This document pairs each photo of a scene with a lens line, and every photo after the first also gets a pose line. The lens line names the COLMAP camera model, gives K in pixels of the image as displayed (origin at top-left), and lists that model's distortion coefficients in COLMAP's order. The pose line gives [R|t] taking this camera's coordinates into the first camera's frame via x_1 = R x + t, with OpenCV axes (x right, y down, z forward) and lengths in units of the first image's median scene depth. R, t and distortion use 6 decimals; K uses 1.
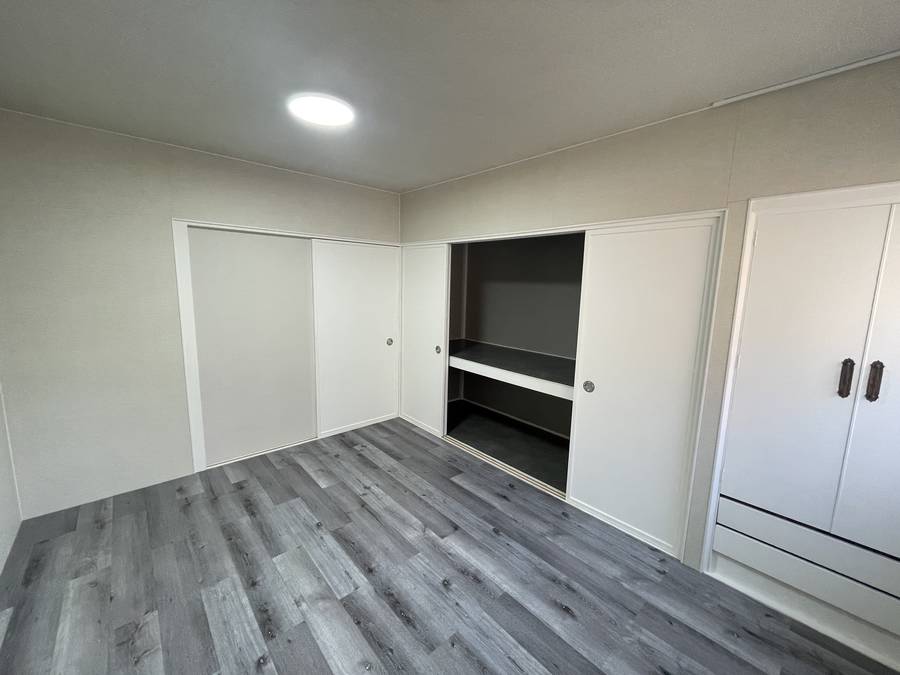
lens RADIAL K [[365.5, 0, 447.0], [0, 365.5, 340.2], [0, 0, 1]] dist [-0.001563, -0.000324]
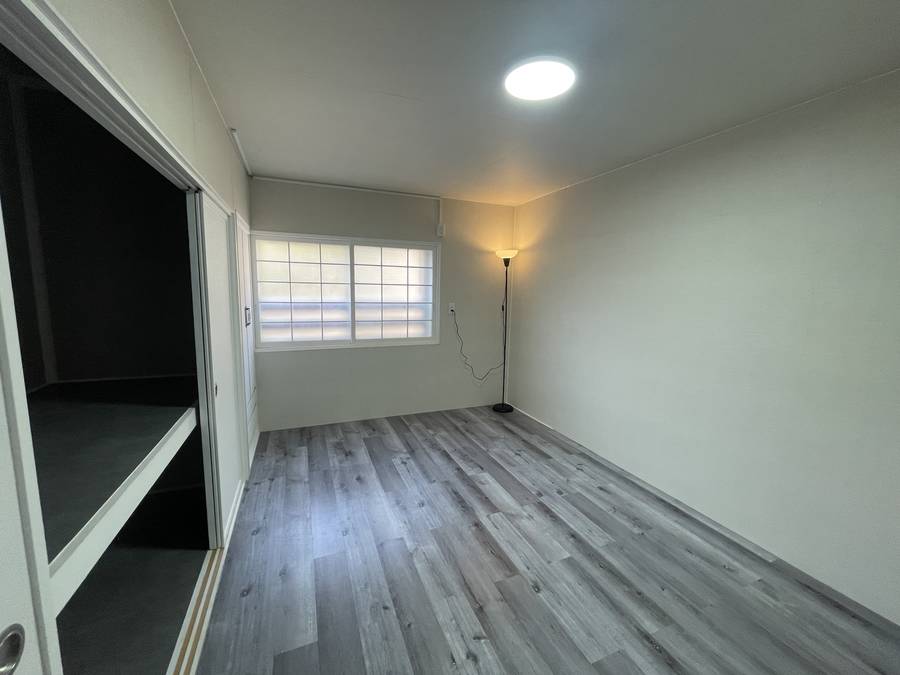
lens RADIAL K [[365.5, 0, 449.5], [0, 365.5, 334.6], [0, 0, 1]] dist [-0.001563, -0.000324]
pose [[-0.945665, -0.086407, 0.313451, -0.468820], [0.004104, 0.960793, 0.277238, -0.292663], [-0.325117, 0.263460, -0.908233, 2.050113]]
